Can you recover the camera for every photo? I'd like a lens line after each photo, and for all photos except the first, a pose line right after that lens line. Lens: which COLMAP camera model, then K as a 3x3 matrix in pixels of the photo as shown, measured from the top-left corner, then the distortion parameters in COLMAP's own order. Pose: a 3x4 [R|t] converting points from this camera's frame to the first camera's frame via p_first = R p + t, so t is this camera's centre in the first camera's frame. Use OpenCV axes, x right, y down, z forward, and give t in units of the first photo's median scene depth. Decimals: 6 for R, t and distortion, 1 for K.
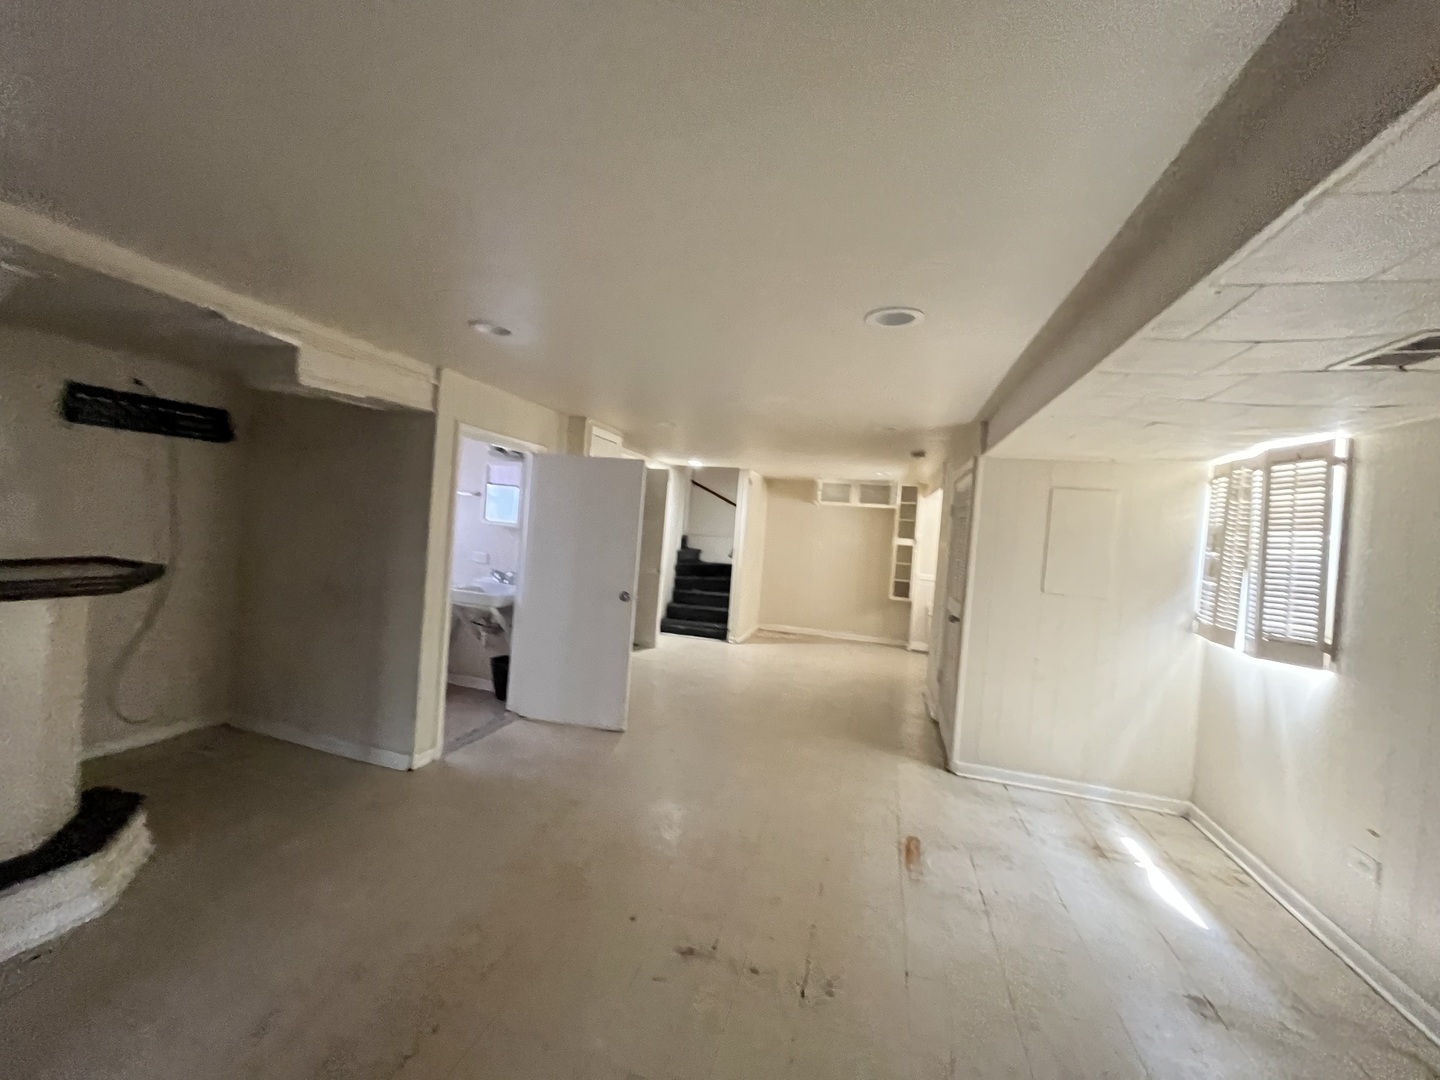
lens RADIAL K [[575.2, 0, 716.8], [0, 575.2, 536.6], [0, 0, 1]] dist [-0.001576, -0.000040]
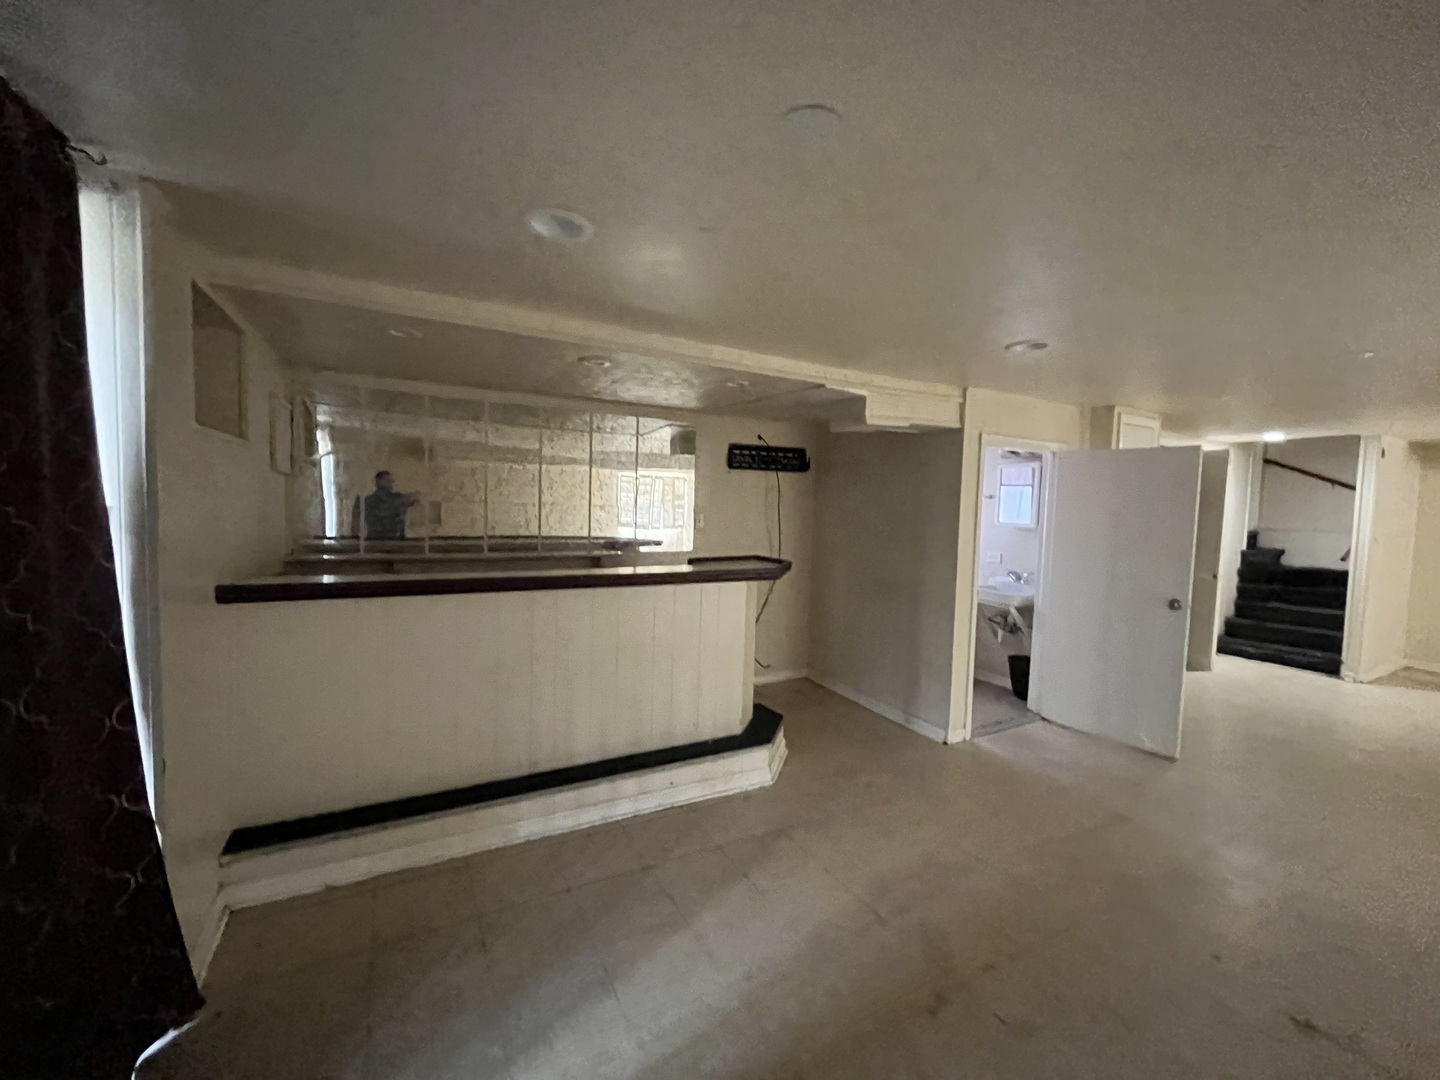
lens RADIAL K [[575.2, 0, 716.8], [0, 575.2, 536.6], [0, 0, 1]] dist [-0.001576, -0.000040]
pose [[0.702234, -0.014216, -0.711804, -0.025833], [0.016310, 0.999859, -0.003879, -0.007237], [0.711759, -0.008885, 0.702367, -0.101358]]
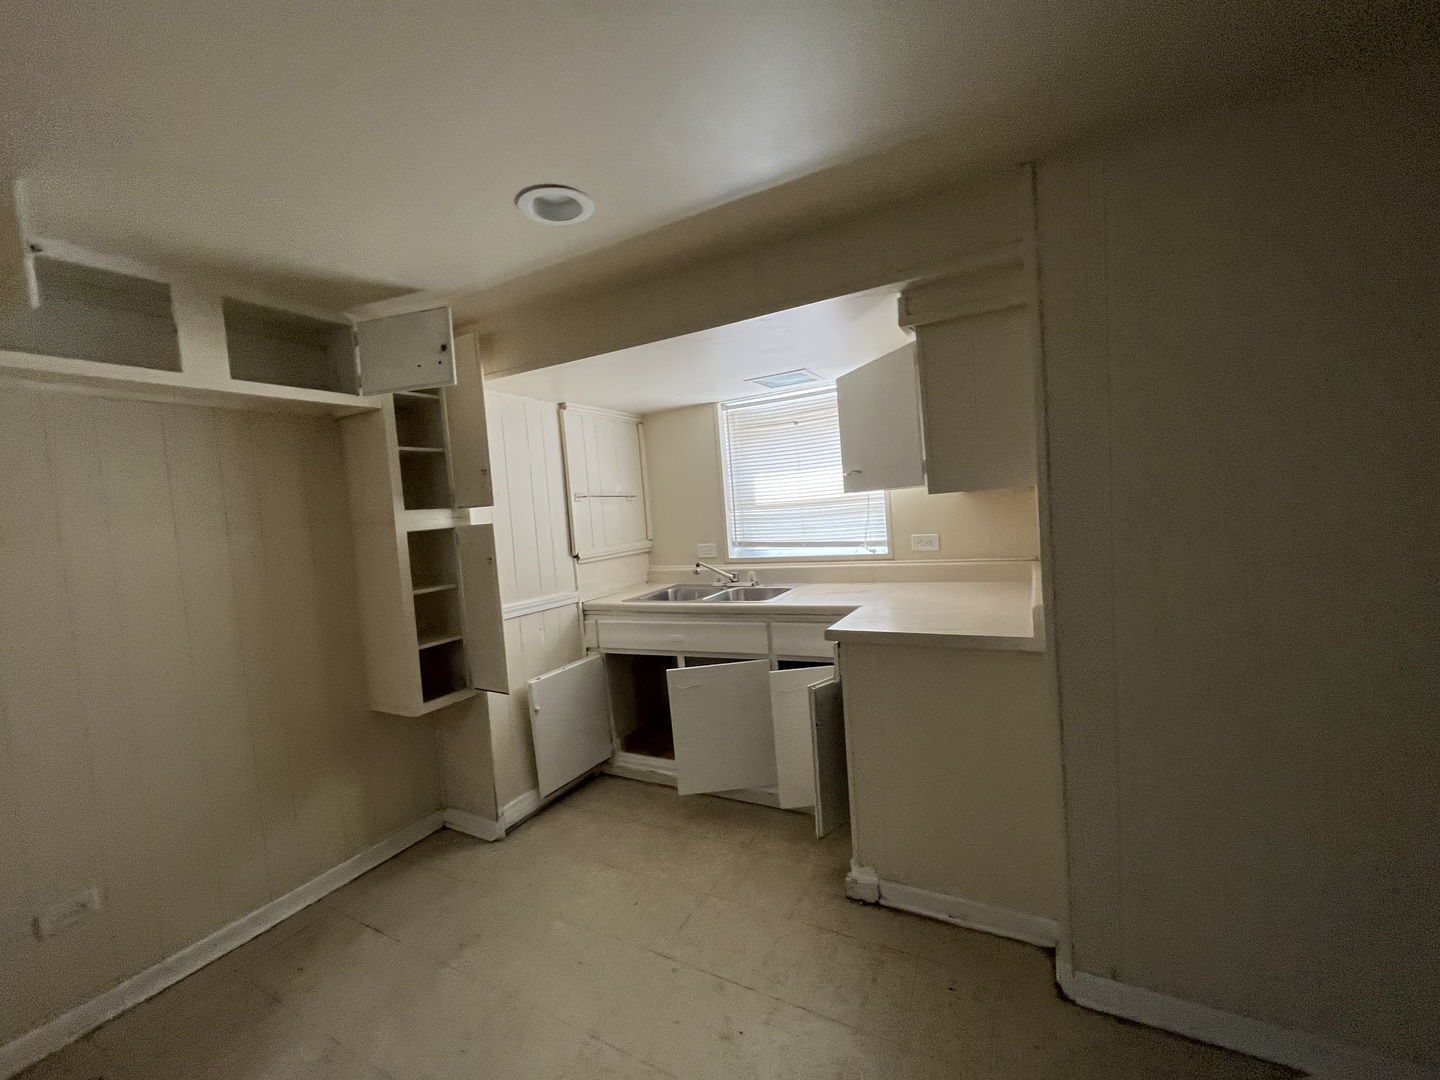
lens RADIAL K [[575.2, 0, 716.8], [0, 575.2, 536.6], [0, 0, 1]] dist [-0.001576, -0.000040]
pose [[0.201806, -0.141301, 0.969179, 0.023506], [0.101045, 0.987262, 0.122897, -0.001681], [-0.974199, 0.073129, 0.213513, 0.316312]]
